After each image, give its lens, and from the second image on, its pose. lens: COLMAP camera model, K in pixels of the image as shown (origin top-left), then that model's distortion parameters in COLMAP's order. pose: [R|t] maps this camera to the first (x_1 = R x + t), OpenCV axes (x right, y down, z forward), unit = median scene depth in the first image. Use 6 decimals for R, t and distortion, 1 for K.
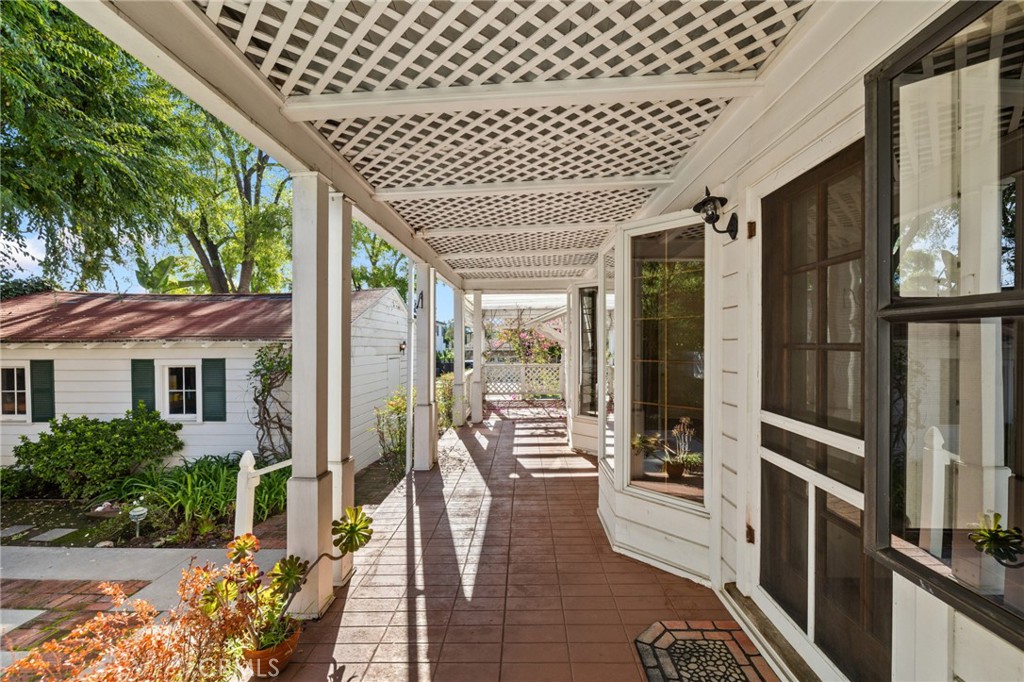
lens RADIAL K [[431.2, 0, 512.5], [0, 431.2, 344.3], [0, 0, 1]] dist [0.000221, 0.000209]
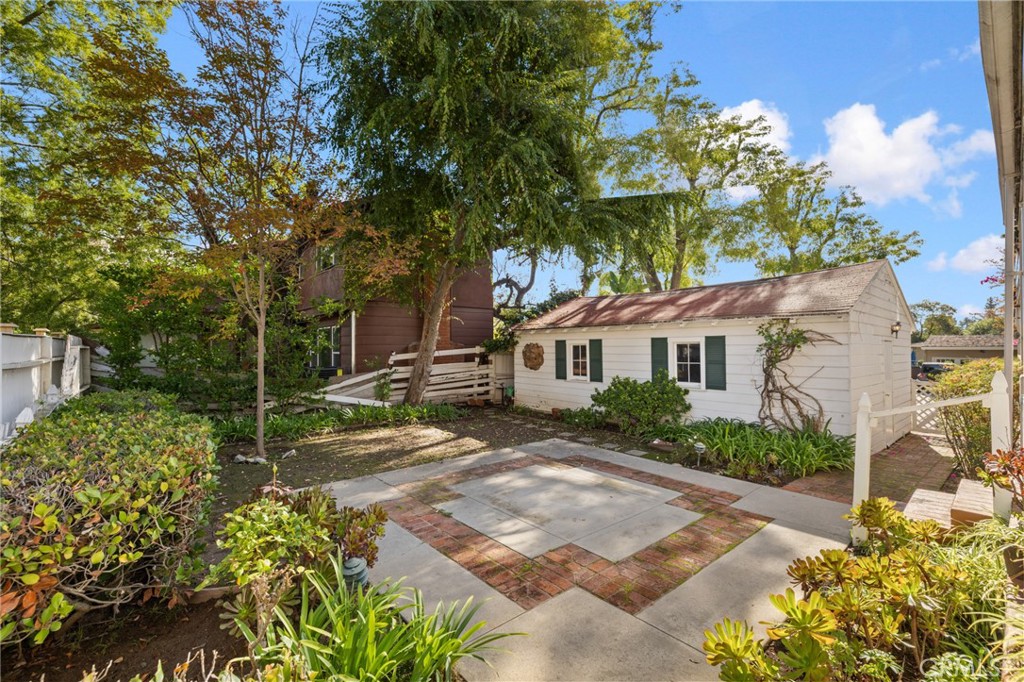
lens RADIAL K [[431.2, 0, 512.5], [0, 431.2, 344.3], [0, 0, 1]] dist [0.000221, 0.000209]
pose [[0.665973, -0.005416, -0.745956, -0.188769], [0.000941, 0.999979, -0.006421, 0.062690], [0.745975, 0.003575, 0.665964, -0.184056]]
